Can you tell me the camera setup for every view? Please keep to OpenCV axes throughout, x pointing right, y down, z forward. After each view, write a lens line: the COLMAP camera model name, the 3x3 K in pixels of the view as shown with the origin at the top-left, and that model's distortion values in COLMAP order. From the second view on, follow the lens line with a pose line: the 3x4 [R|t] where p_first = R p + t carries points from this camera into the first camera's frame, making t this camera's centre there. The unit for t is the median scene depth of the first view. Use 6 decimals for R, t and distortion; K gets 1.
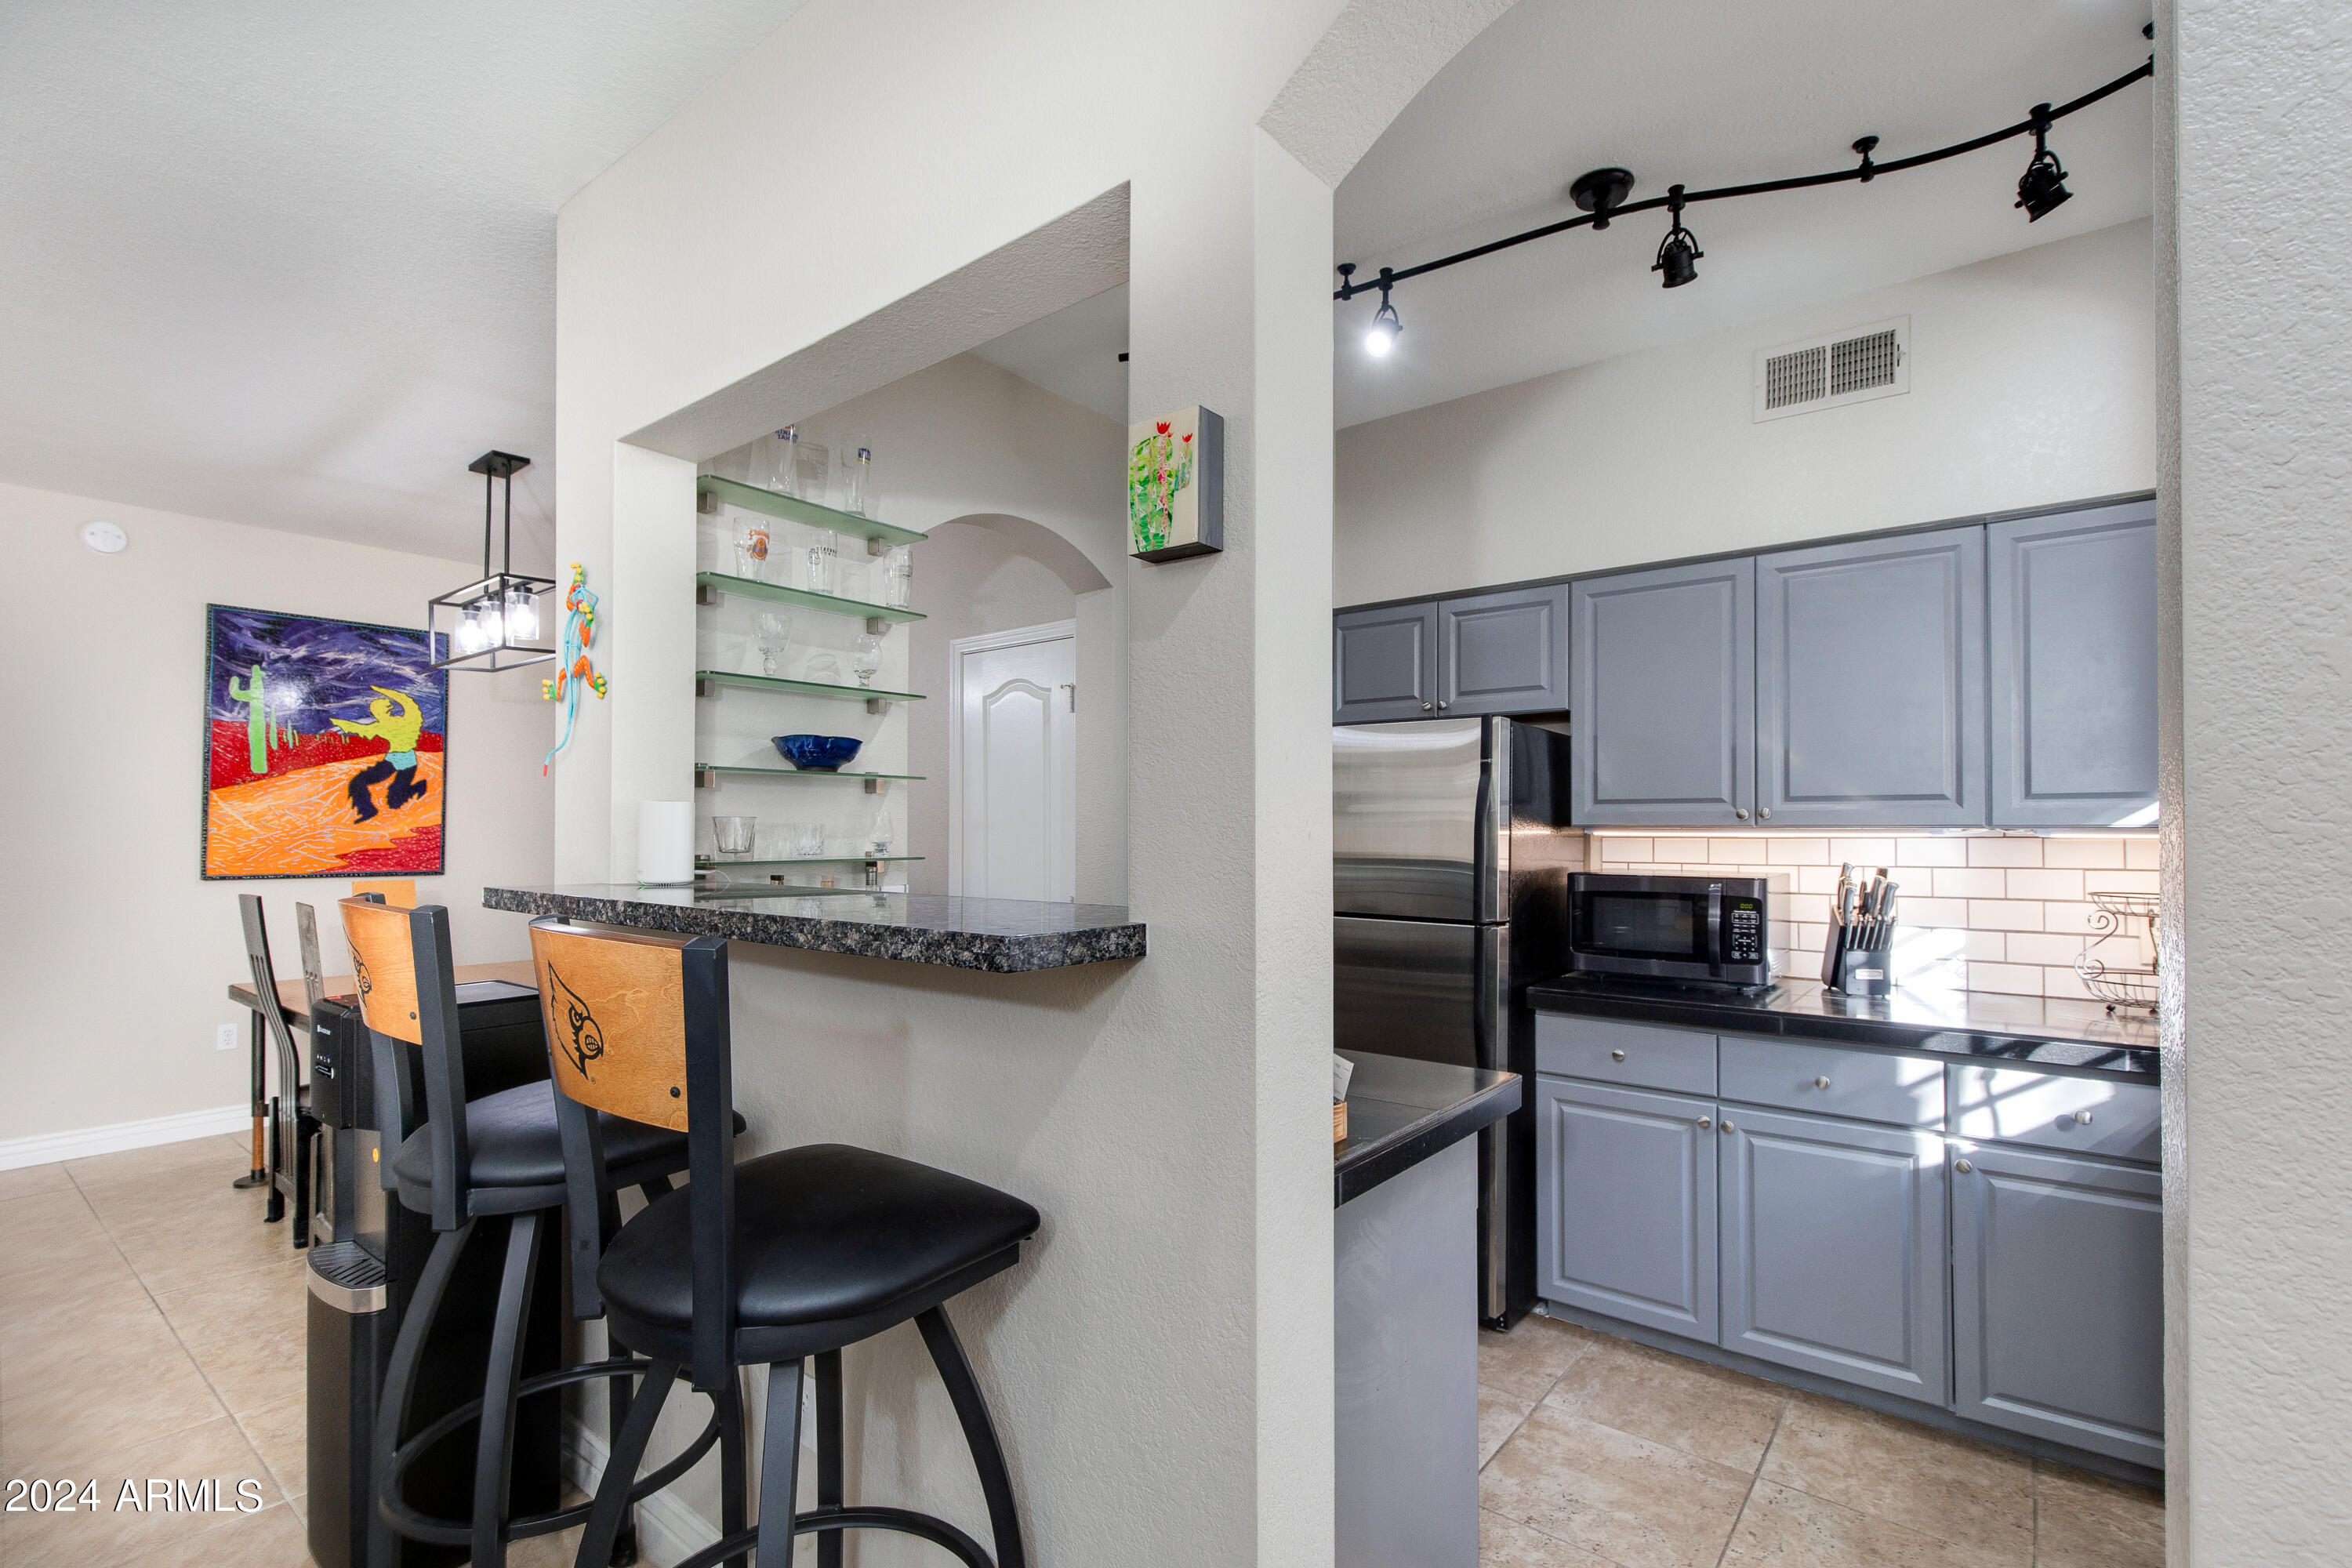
lens RADIAL K [[1090.6, 0, 1199.2], [0, 1090.6, 812.8], [0, 0, 1]] dist [0.005837, -0.001773]
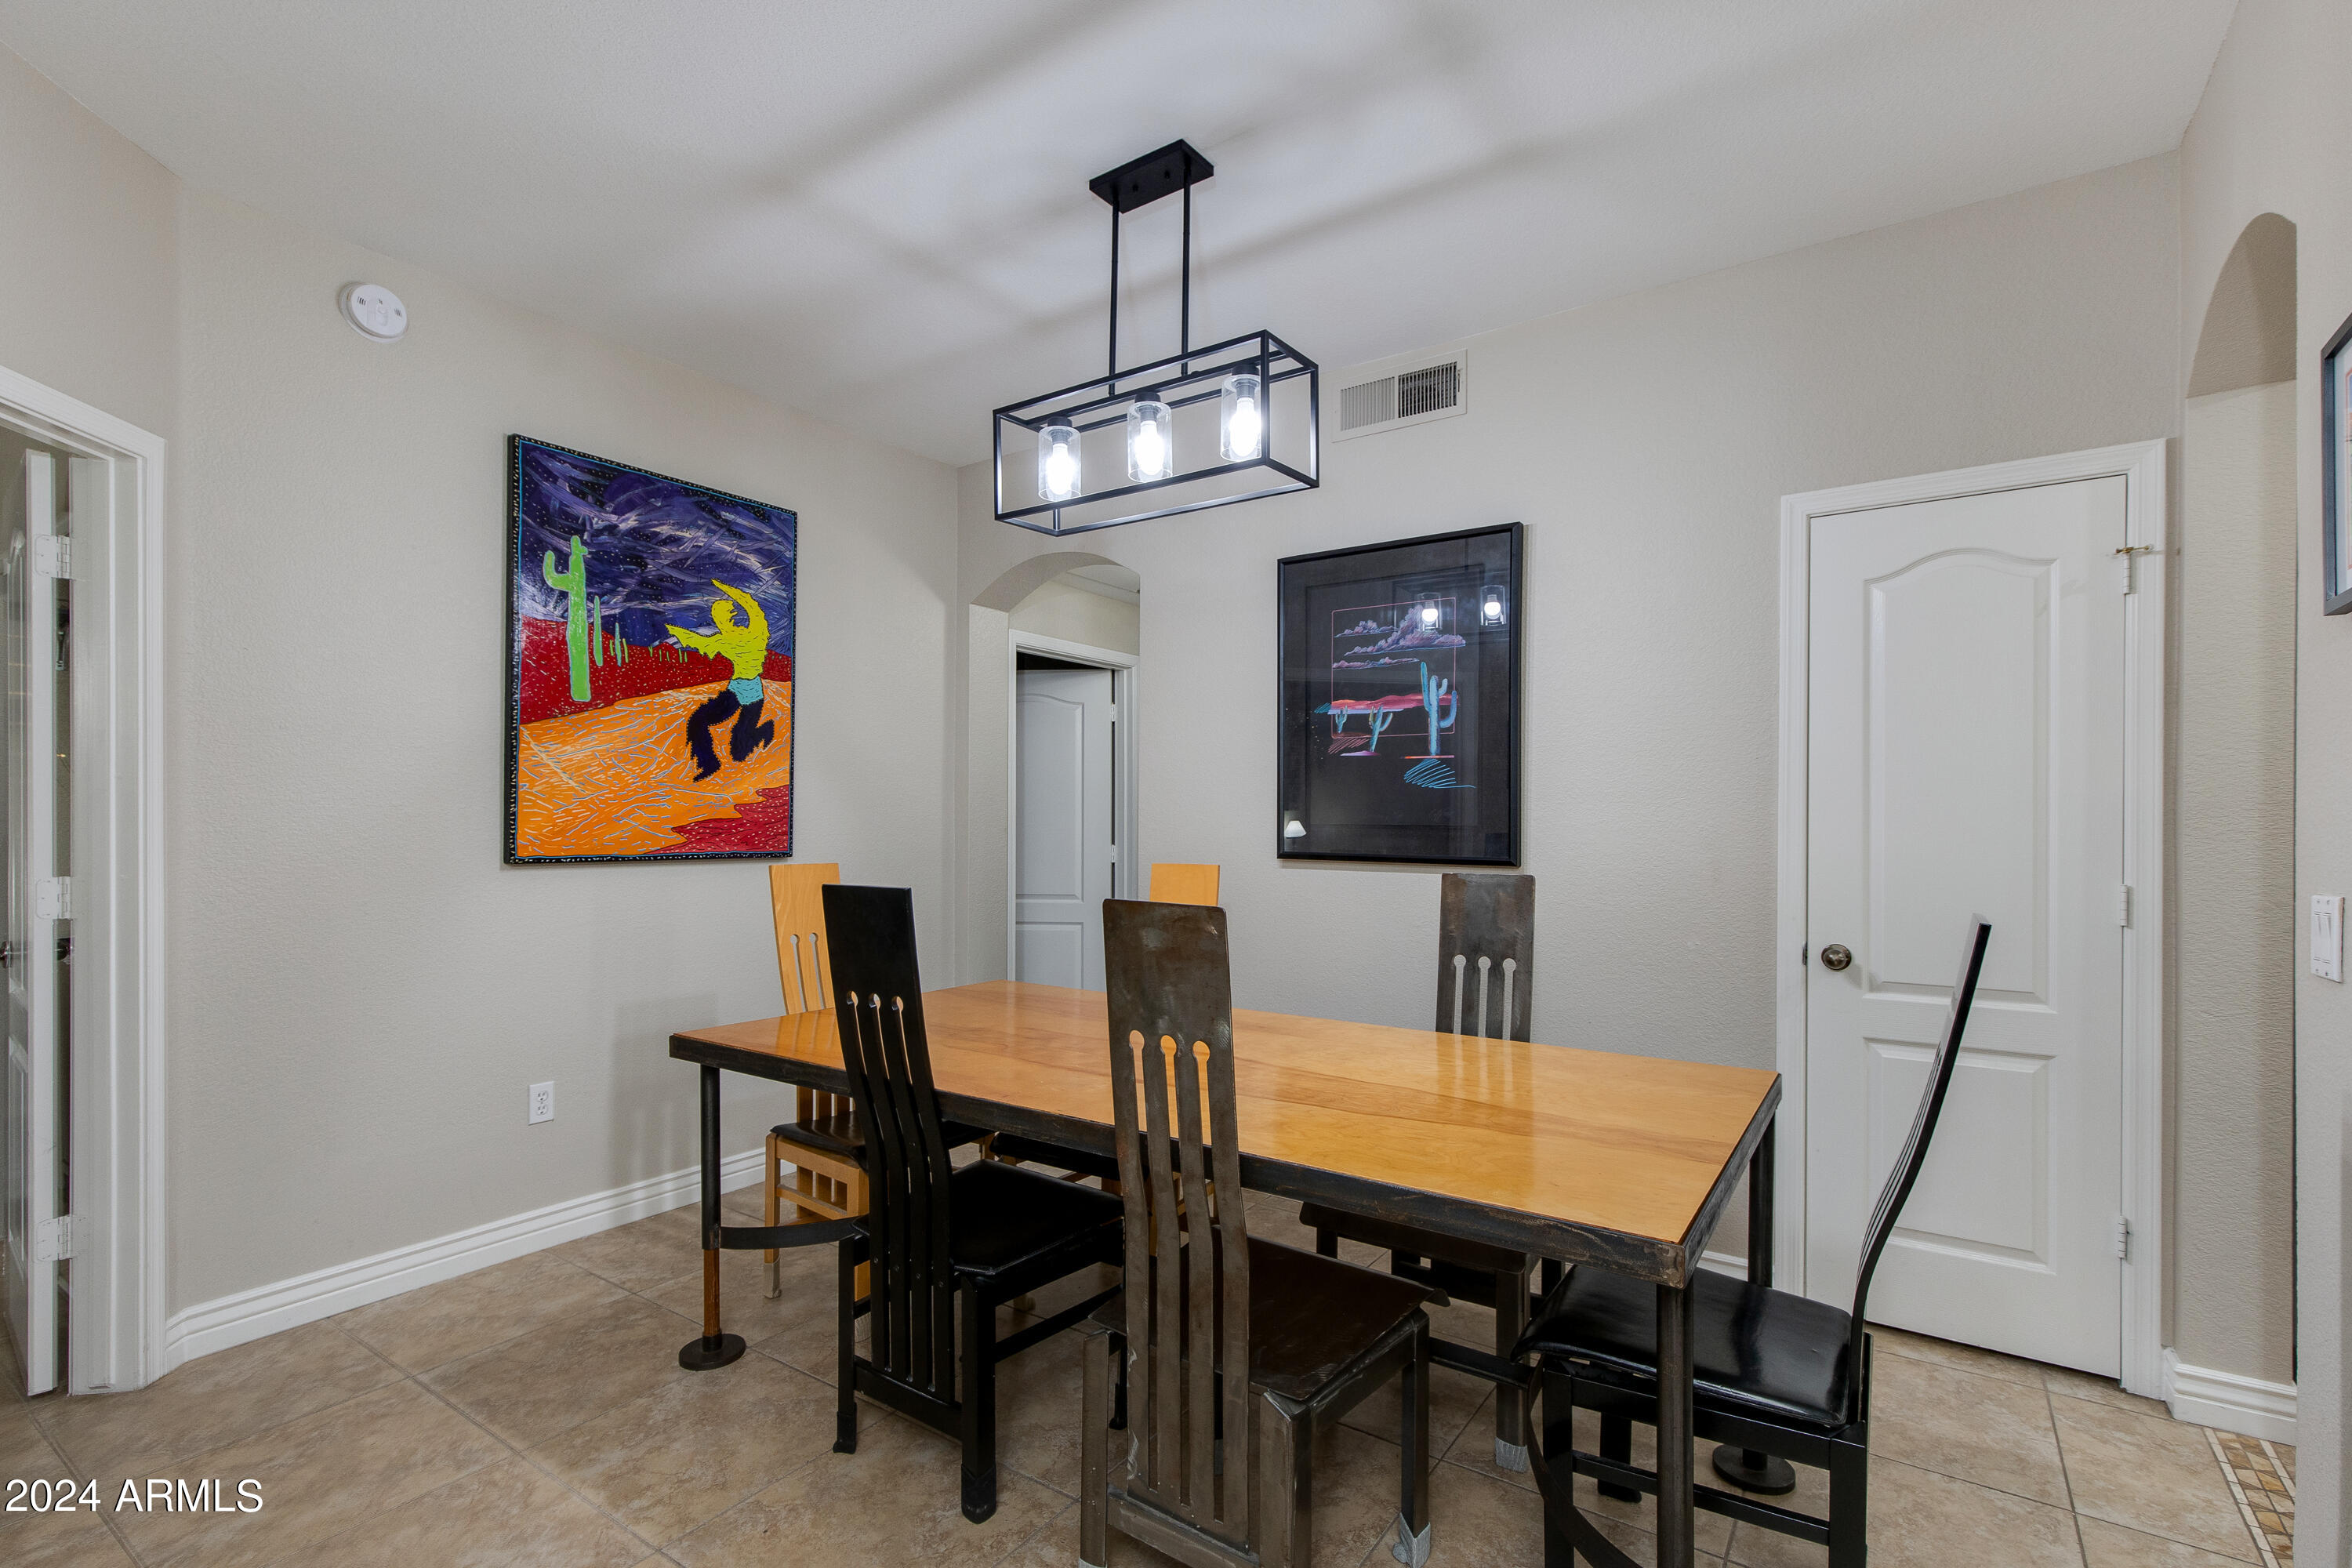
lens RADIAL K [[1090.6, 0, 1233.4], [0, 1090.6, 818.3], [0, 0, 1]] dist [0.005837, -0.001773]
pose [[0.995772, 0.001561, 0.091851, -0.683245], [-0.002950, 0.999883, 0.014987, 0.029349], [-0.091816, -0.015195, 0.995660, 0.400860]]
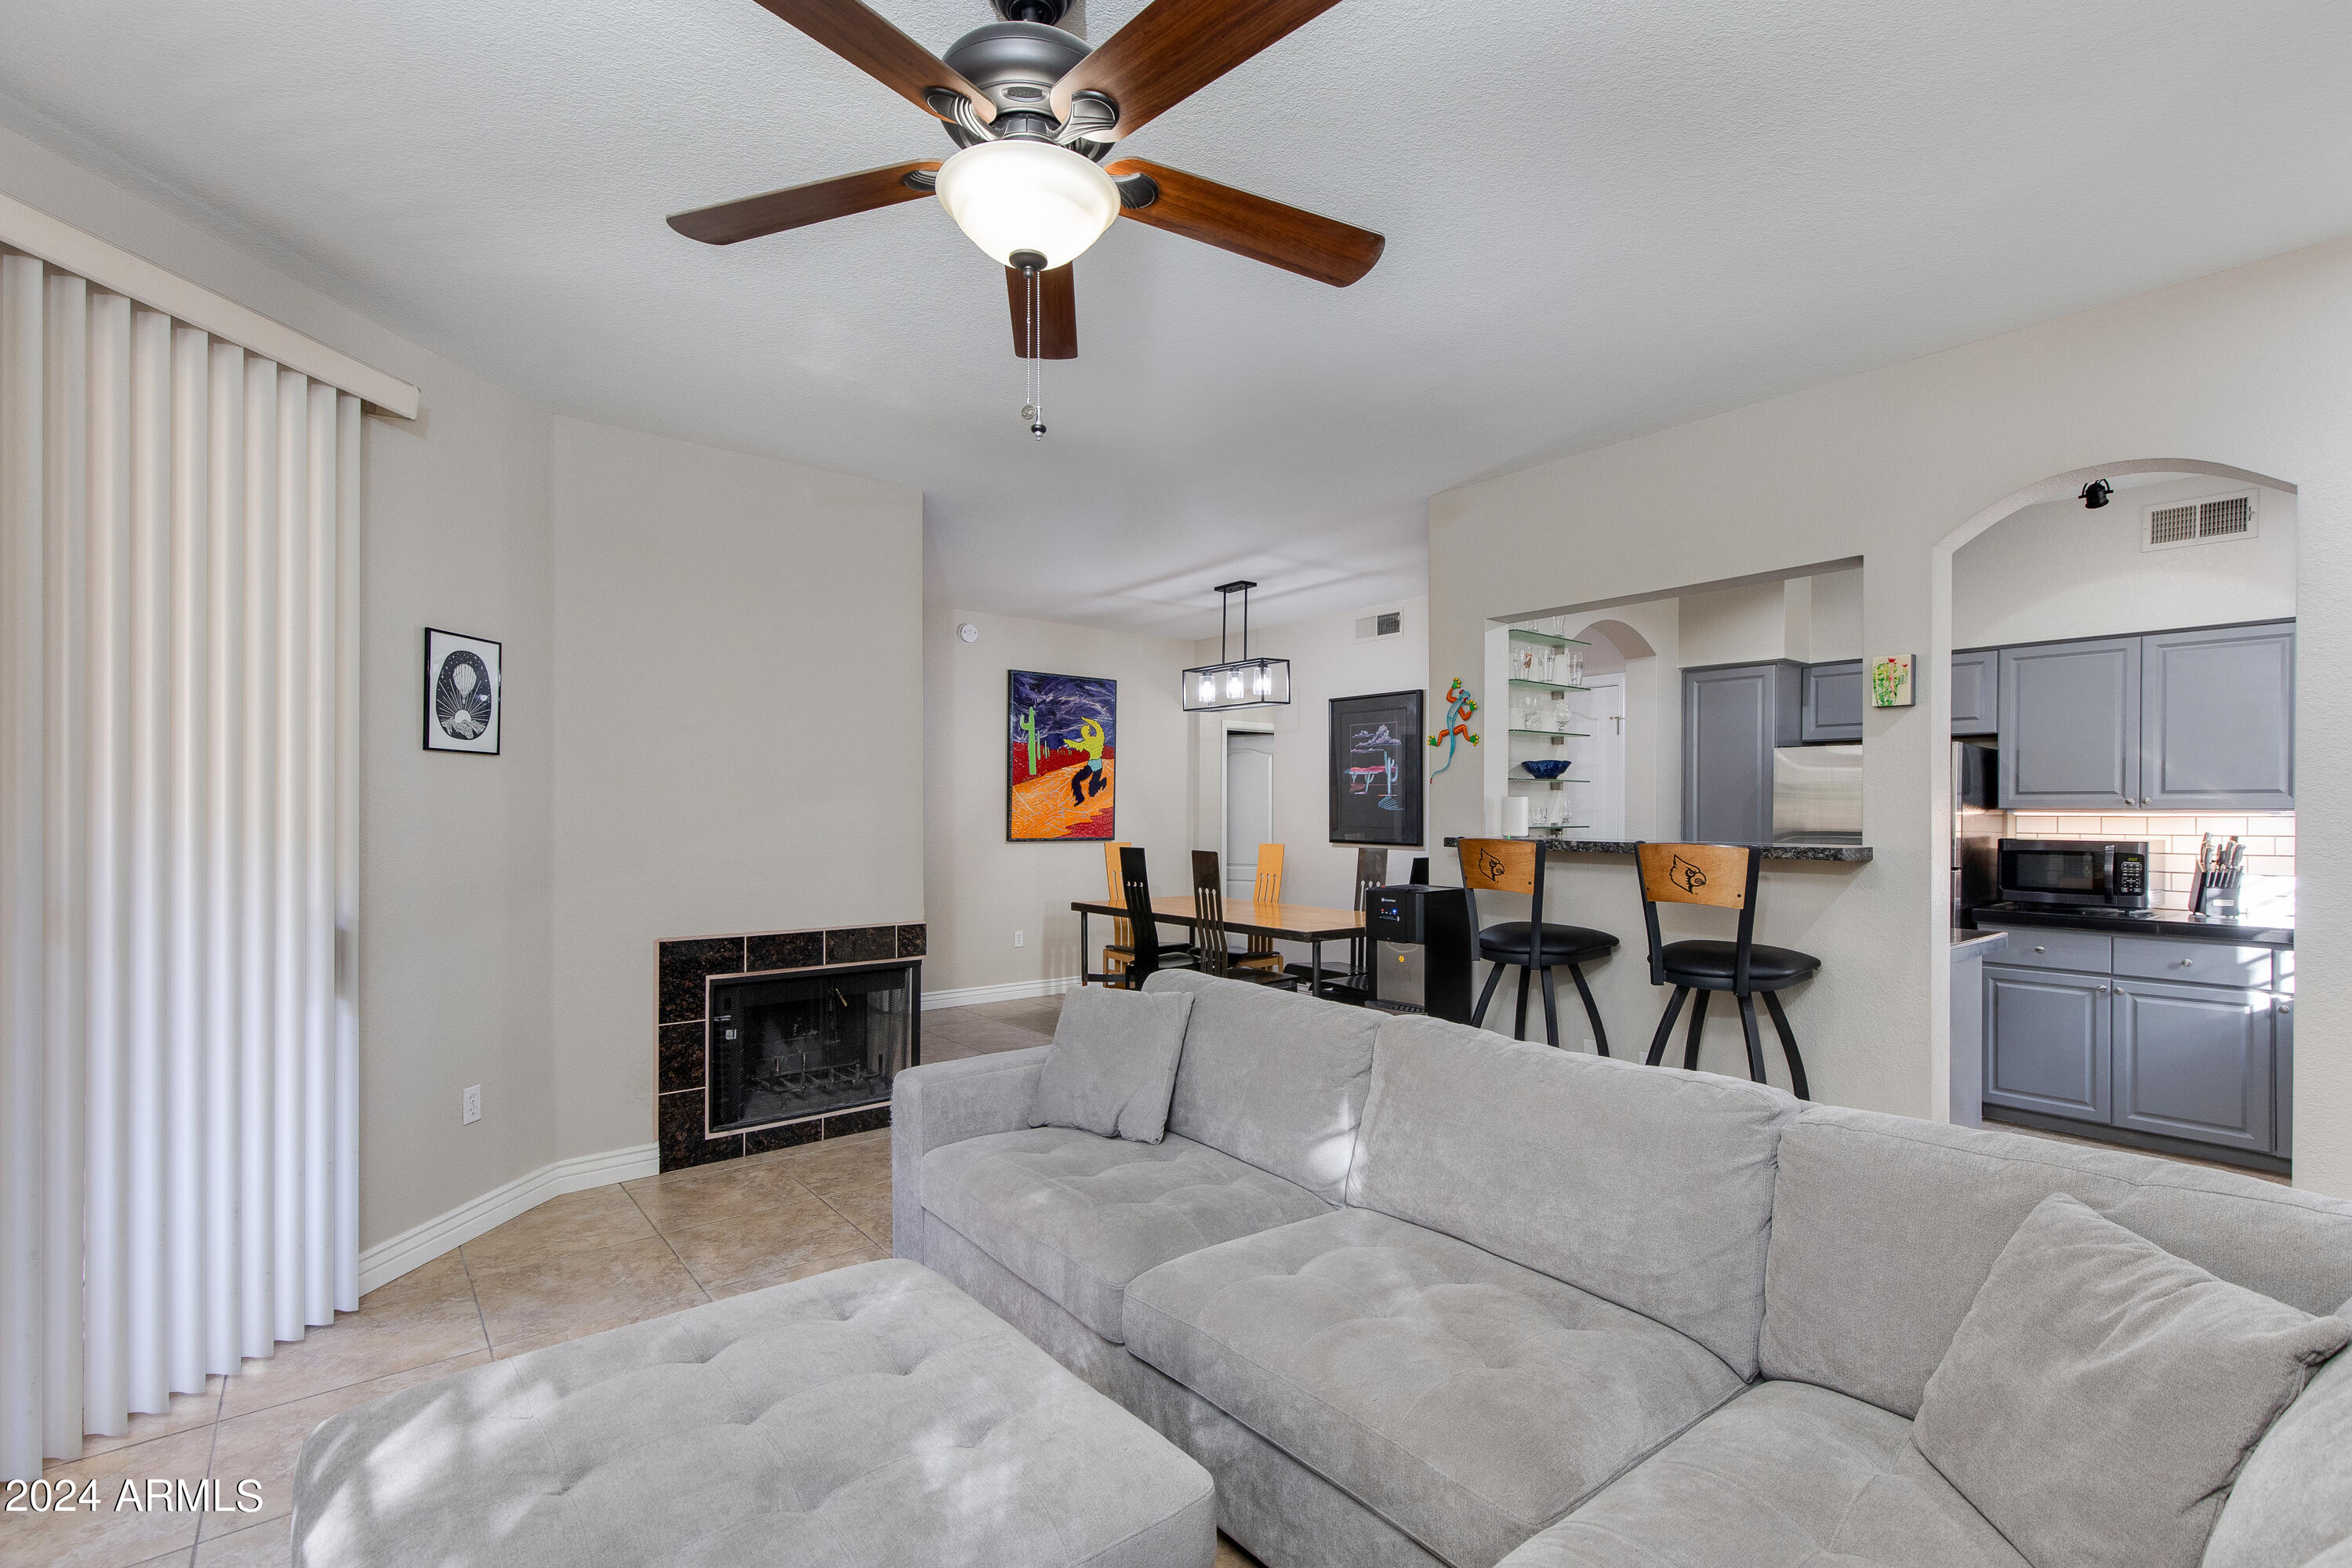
lens RADIAL K [[1090.6, 0, 1199.6], [0, 1090.6, 813.3], [0, 0, 1]] dist [0.005837, -0.001773]
pose [[0.974423, 0.001577, -0.224714, -0.344031], [0.002406, 0.999845, 0.017453, -0.009537], [0.224707, -0.017548, 0.974268, -0.633599]]
